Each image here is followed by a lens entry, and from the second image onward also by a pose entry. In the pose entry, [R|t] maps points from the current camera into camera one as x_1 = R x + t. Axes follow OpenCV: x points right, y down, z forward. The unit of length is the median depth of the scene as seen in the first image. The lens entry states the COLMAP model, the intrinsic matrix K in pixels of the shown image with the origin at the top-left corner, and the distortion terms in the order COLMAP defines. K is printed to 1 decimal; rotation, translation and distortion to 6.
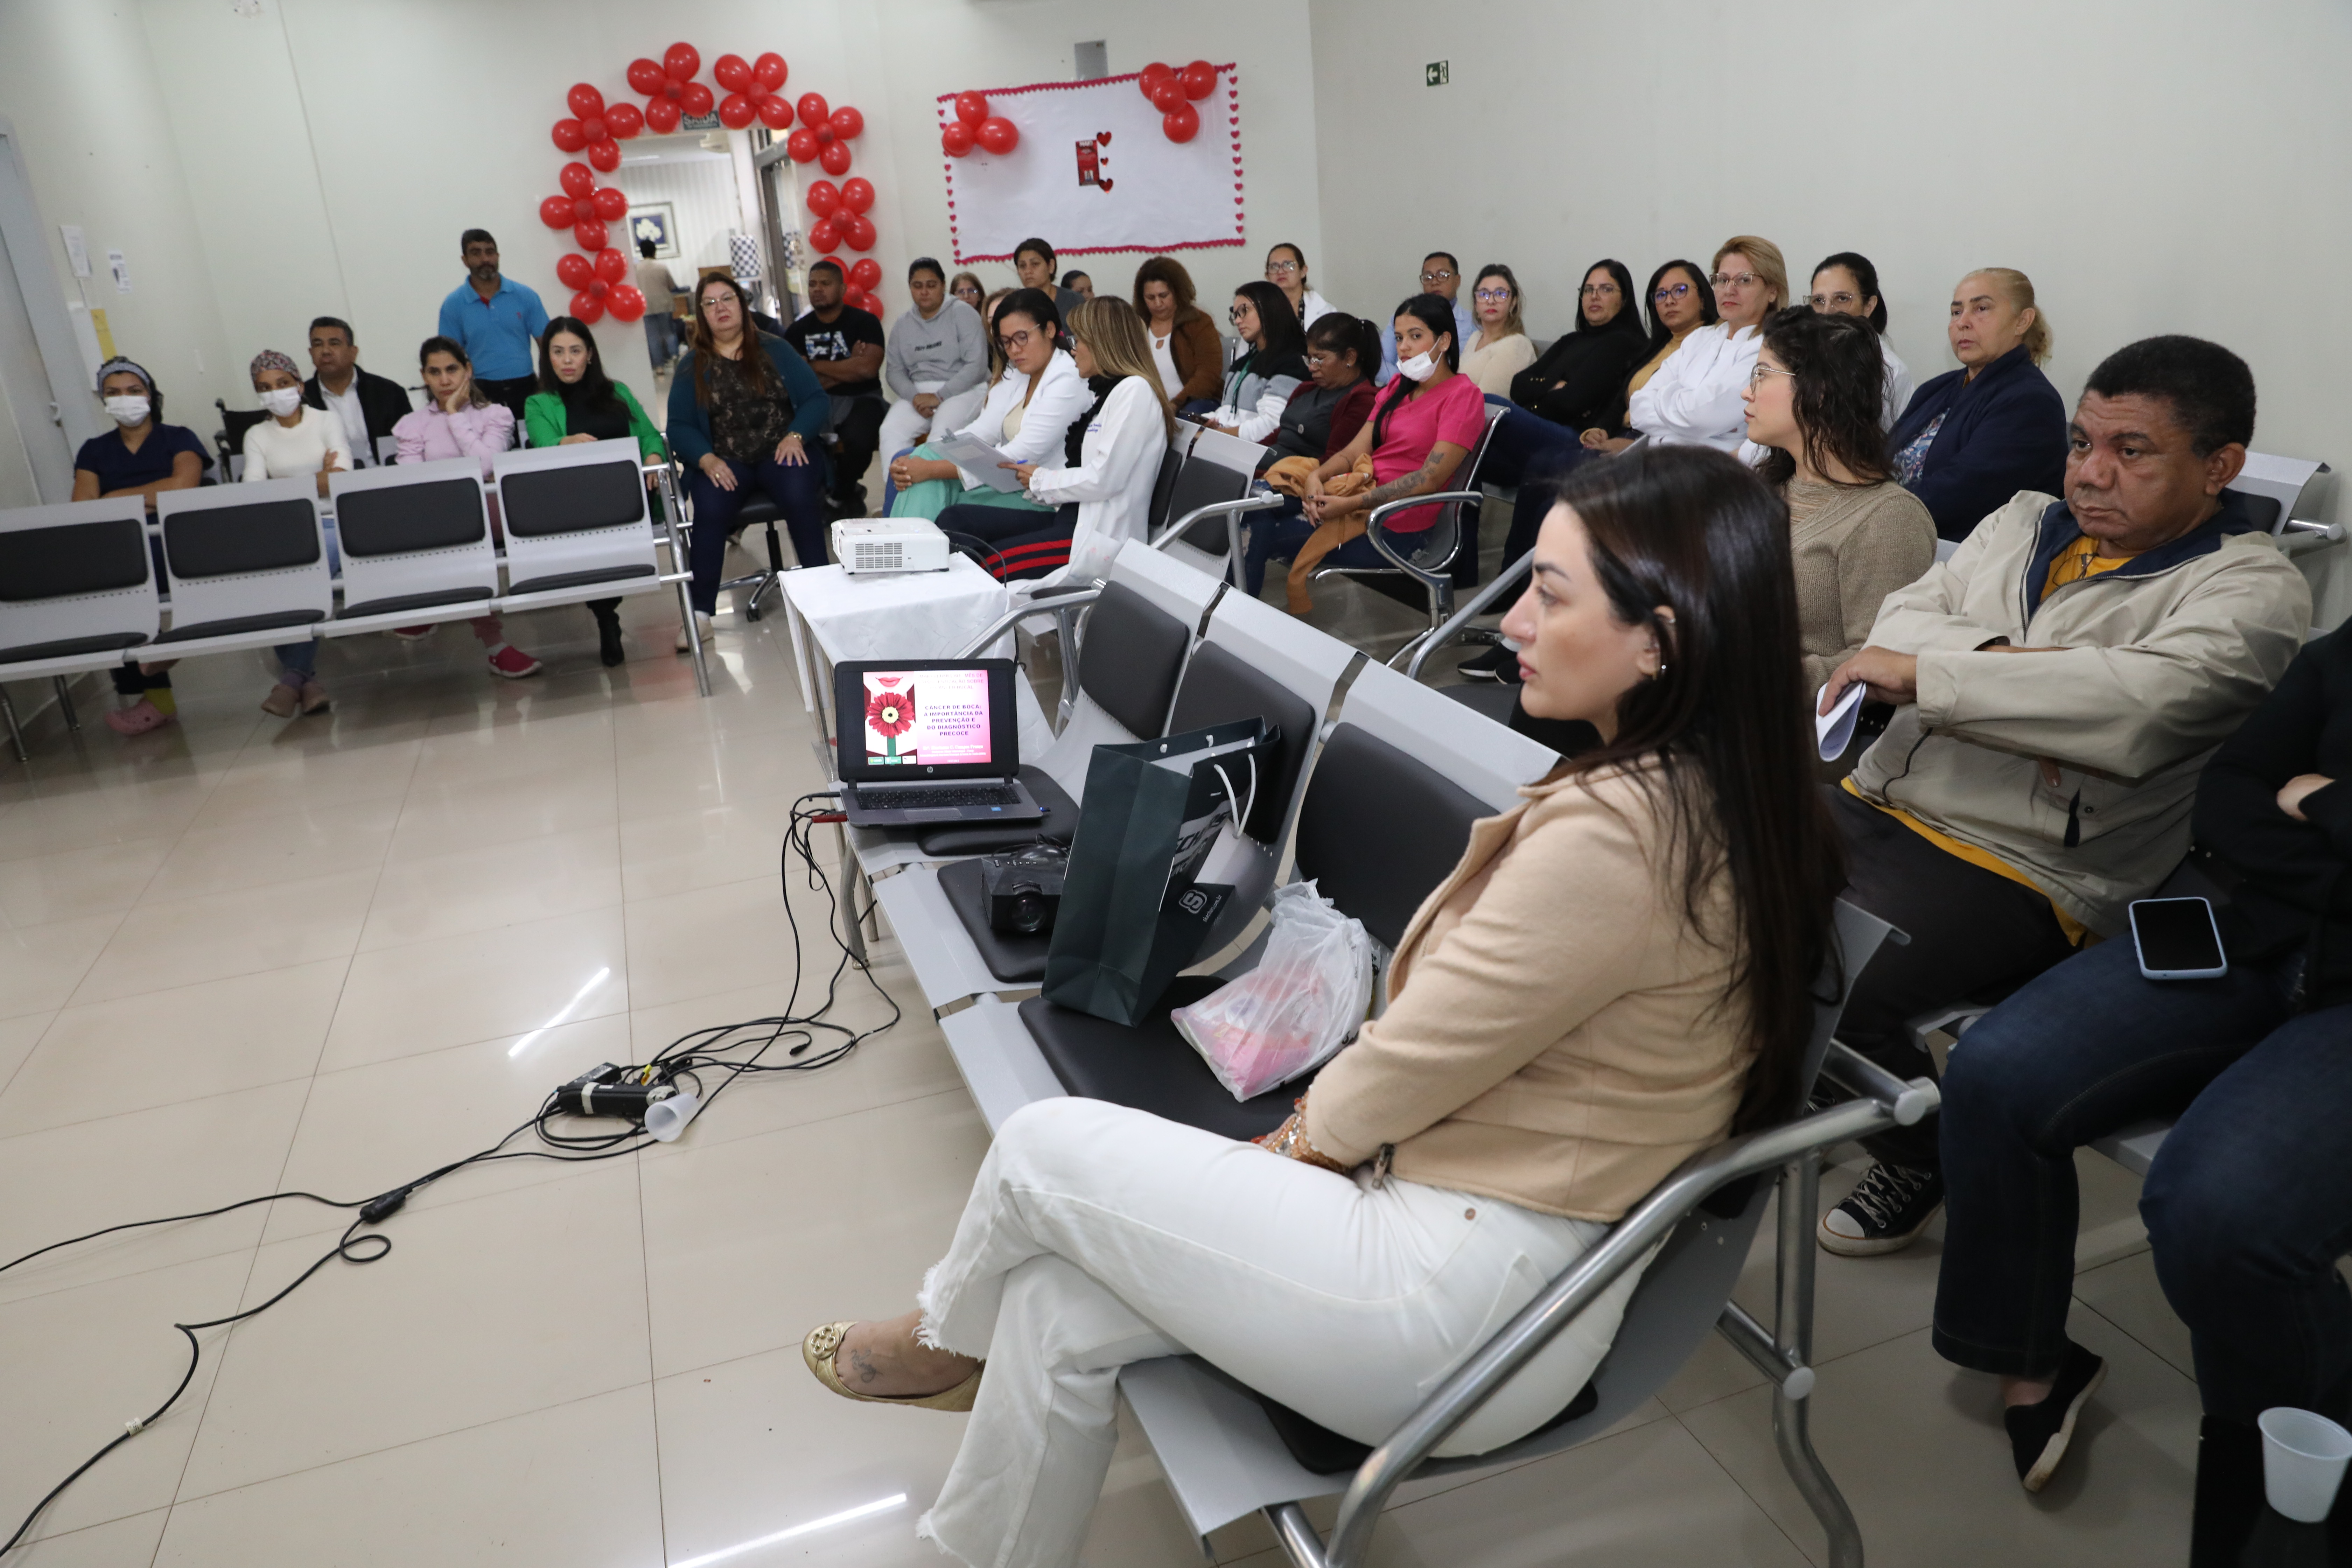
lens RADIAL K [[1655.1, 0, 1176.0], [0, 1655.1, 784.0], [0, 0, 1]] dist [-0.106575, 0.094936]
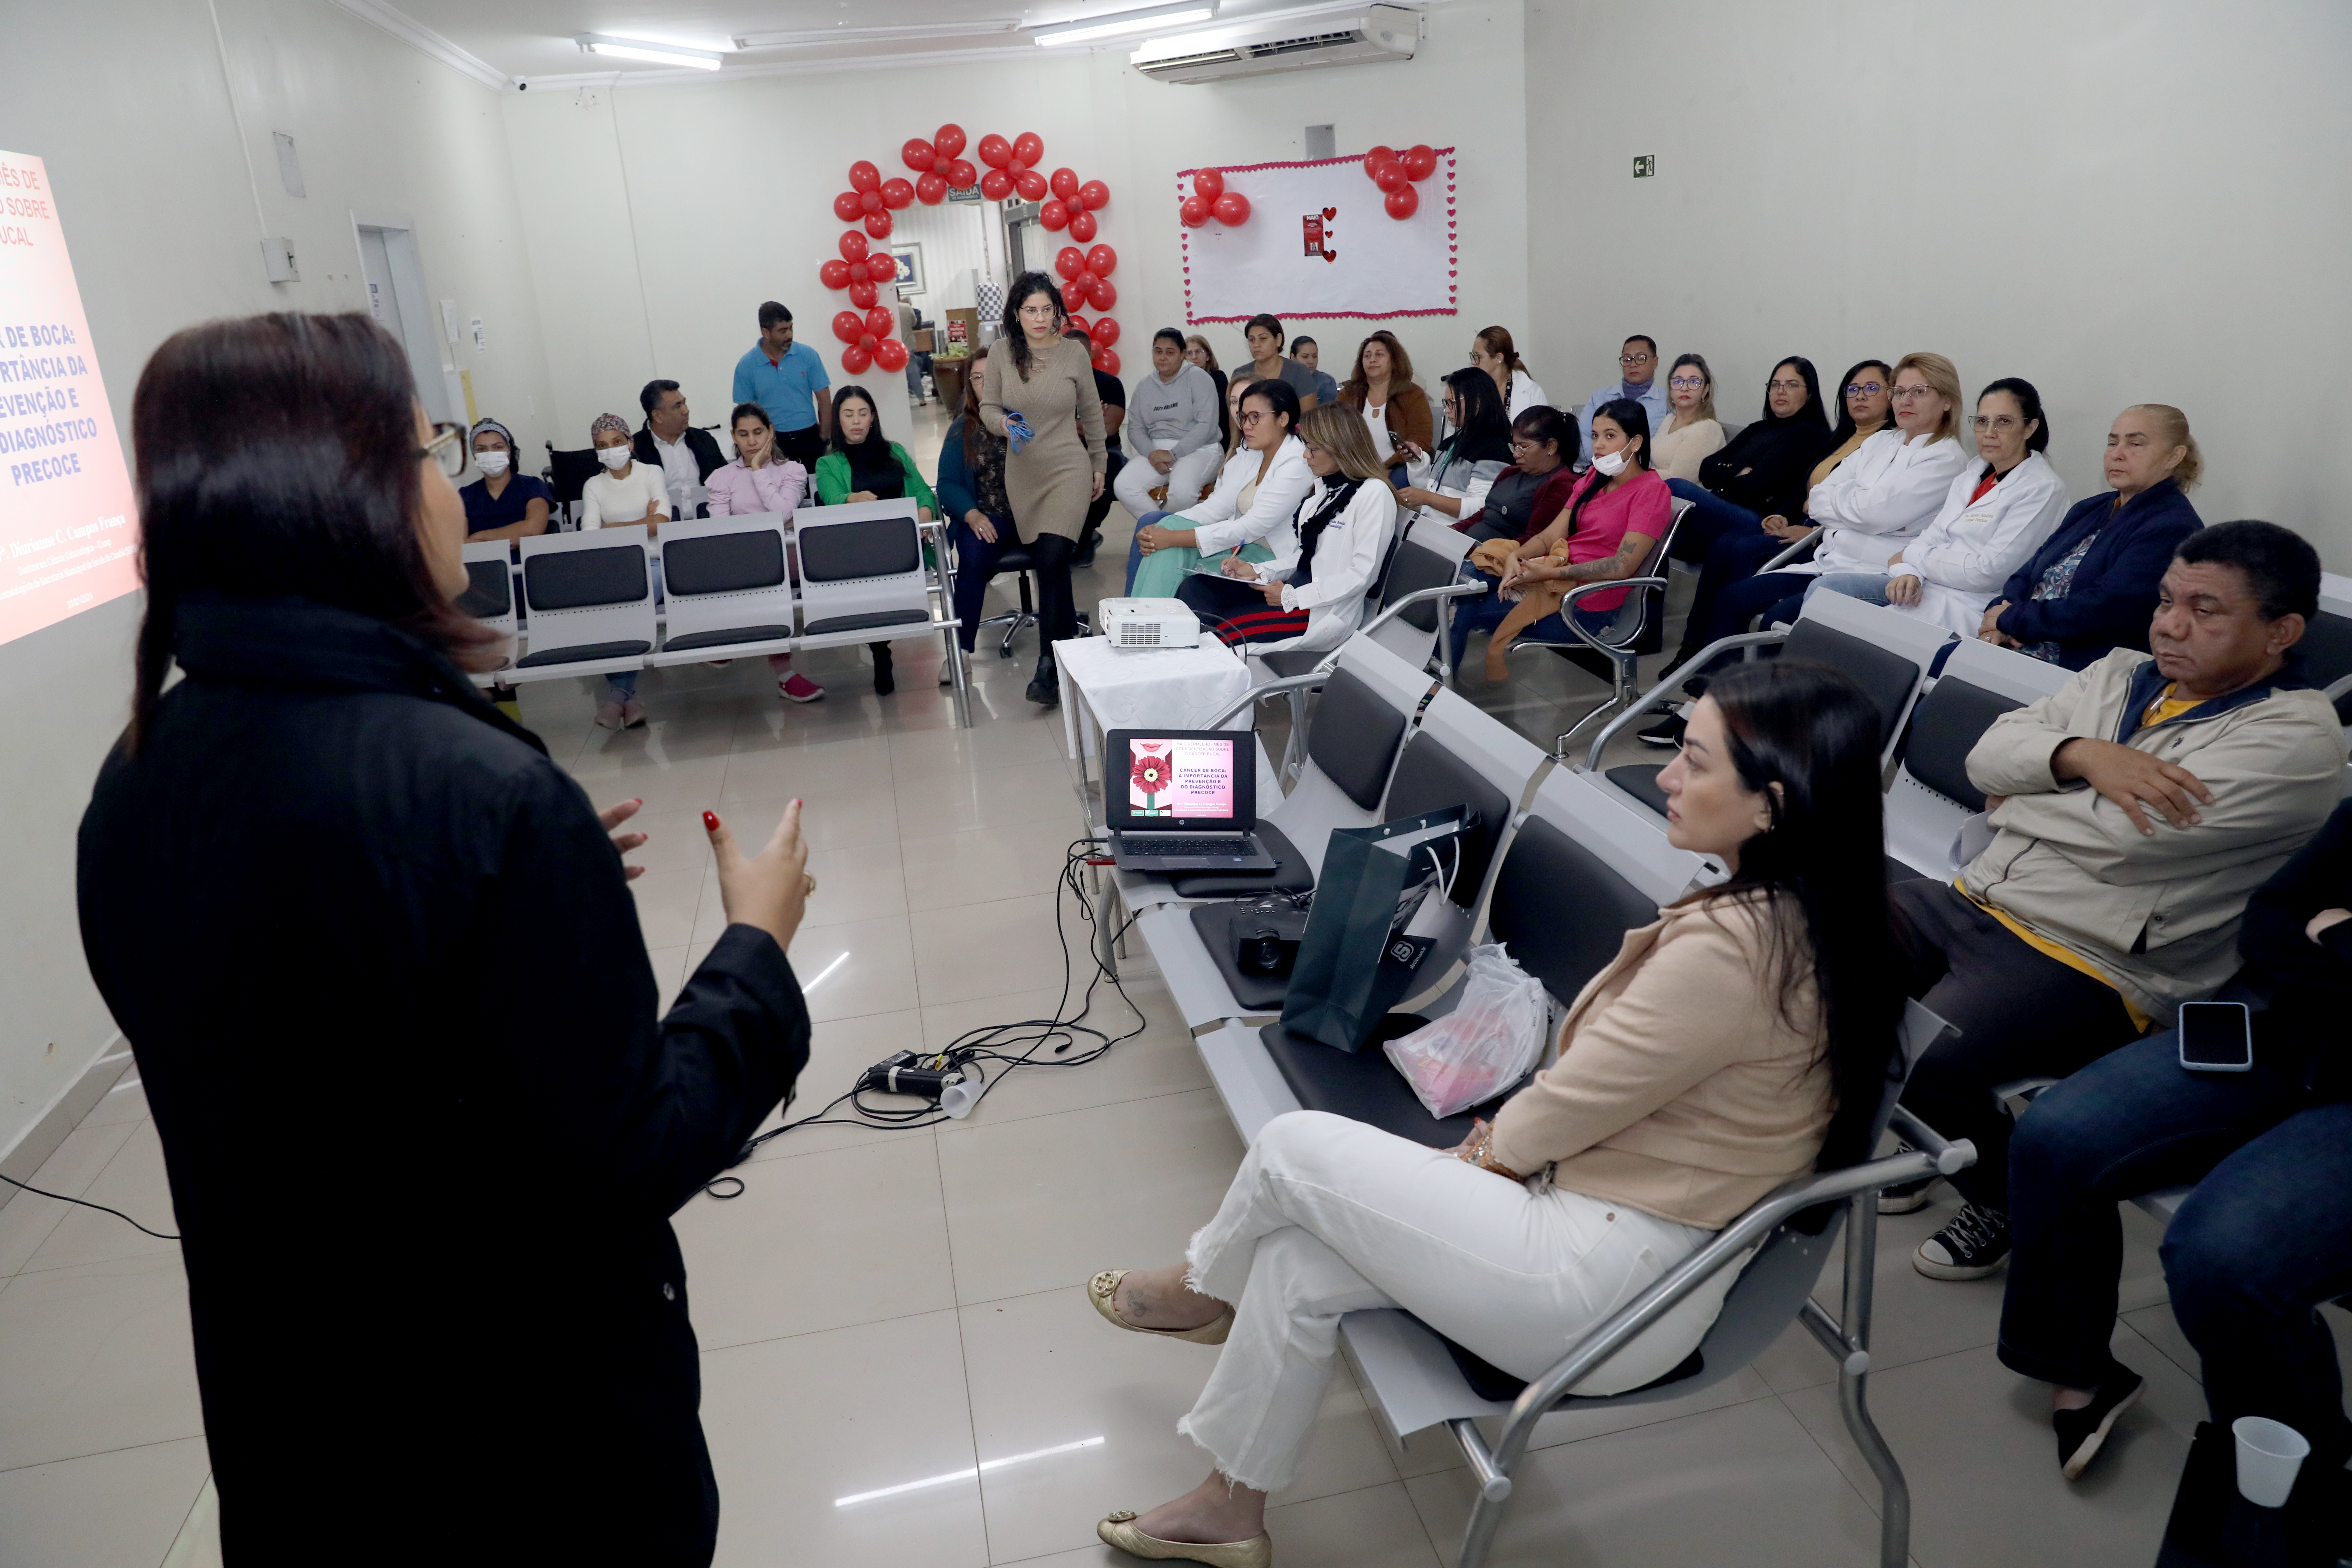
lens RADIAL K [[1595.4, 0, 1176.0], [0, 1595.4, 784.0], [0, 0, 1]] dist [-0.114575, 0.092211]
pose [[0.992119, 0.044293, -0.117210, -0.016522], [-0.044687, 0.999001, -0.000731, -0.031378], [0.117061, 0.005963, 0.993107, -0.133926]]
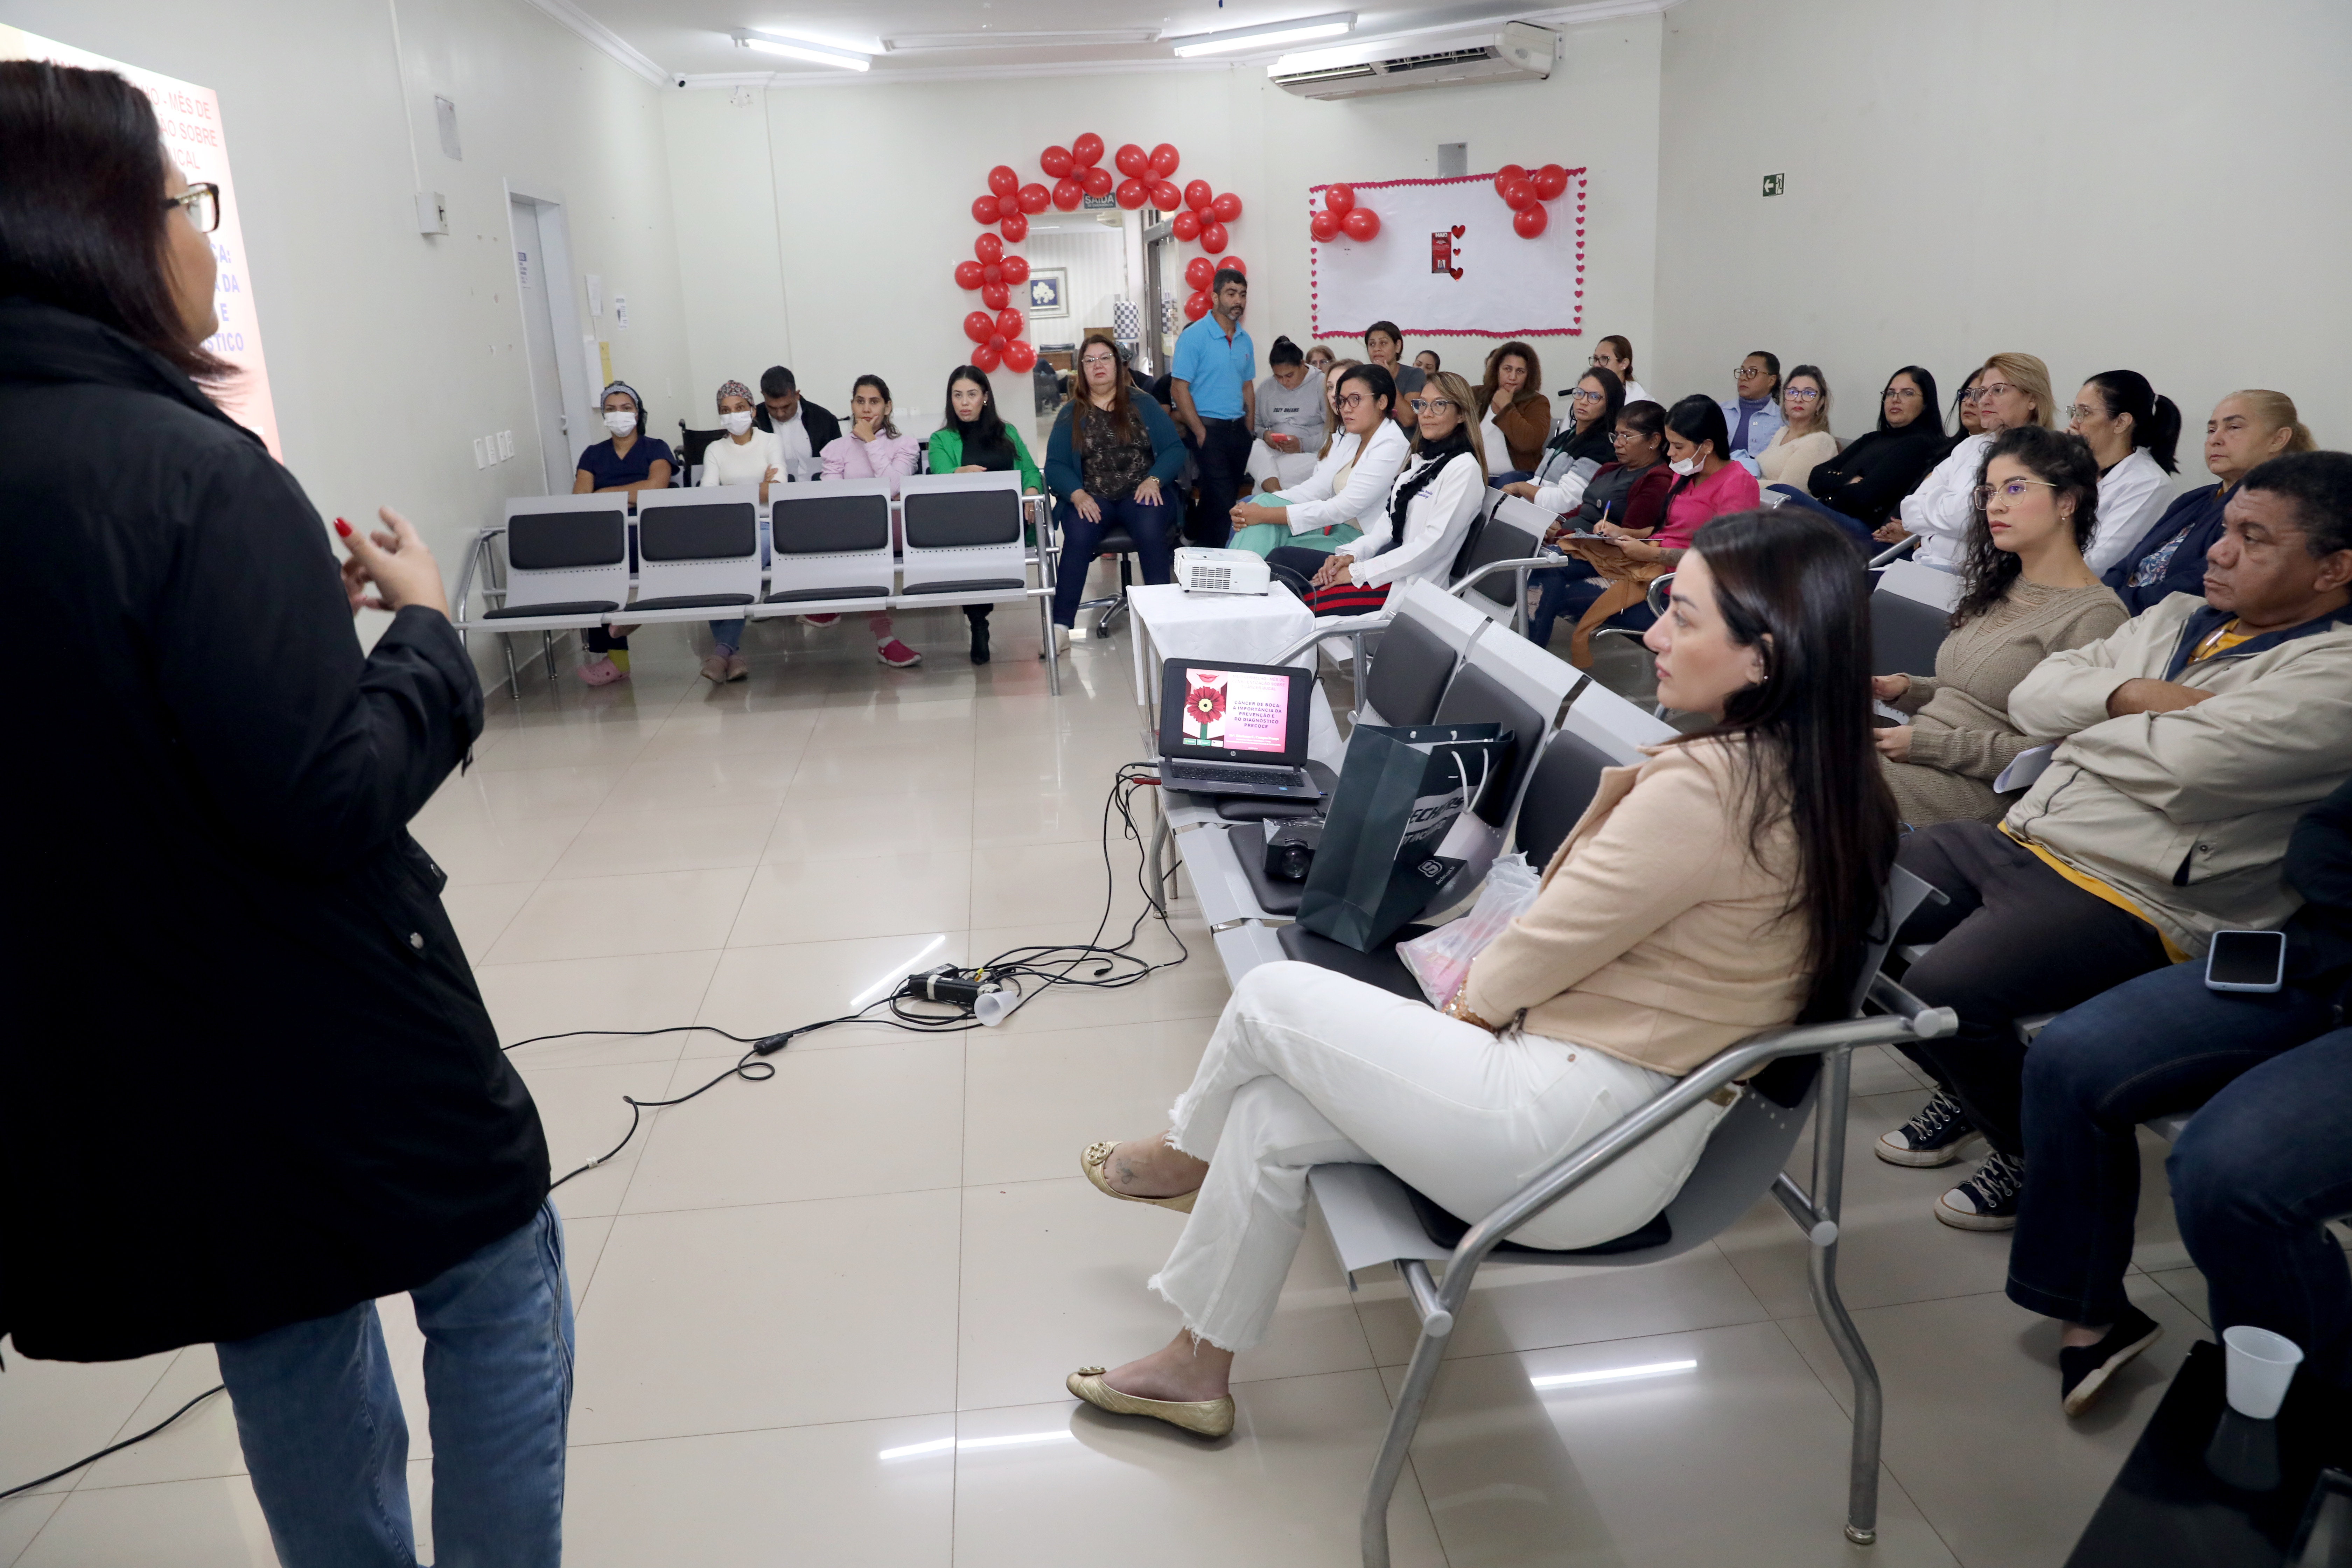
lens RADIAL K [[1595.4, 0, 1176.0], [0, 1595.4, 784.0], [0, 0, 1]] dist [-0.114575, 0.092211]
pose [[0.975818, 0.097864, -0.195451, 0.036058], [-0.104180, 0.994309, -0.022276, 0.038981], [0.192159, 0.042100, 0.980460, -0.134189]]
